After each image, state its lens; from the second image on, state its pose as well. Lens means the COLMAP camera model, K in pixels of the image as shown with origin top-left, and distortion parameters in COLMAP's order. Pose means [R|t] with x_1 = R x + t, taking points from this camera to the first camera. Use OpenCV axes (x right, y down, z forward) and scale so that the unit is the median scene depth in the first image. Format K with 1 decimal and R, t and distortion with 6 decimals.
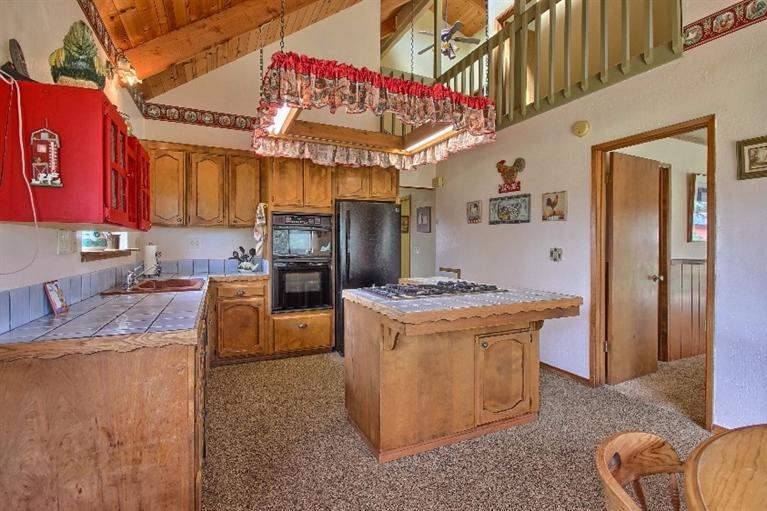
lens RADIAL K [[361.0, 0, 383.5], [0, 361.0, 255.5], [0, 0, 1]] dist [-0.000030, -0.000056]
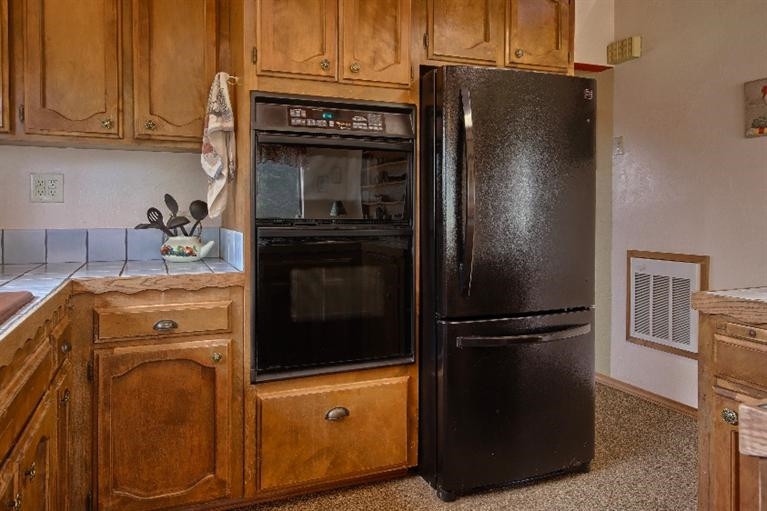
lens RADIAL K [[603.8, 0, 383.0], [0, 603.8, 235.2], [0, 0, 1]] dist [0.002889, 0.002875]
pose [[0.998742, 0.001517, -0.050129, -0.146506], [-0.000797, 0.999896, 0.014374, 0.008271], [0.050146, -0.014316, 0.998639, 0.401602]]
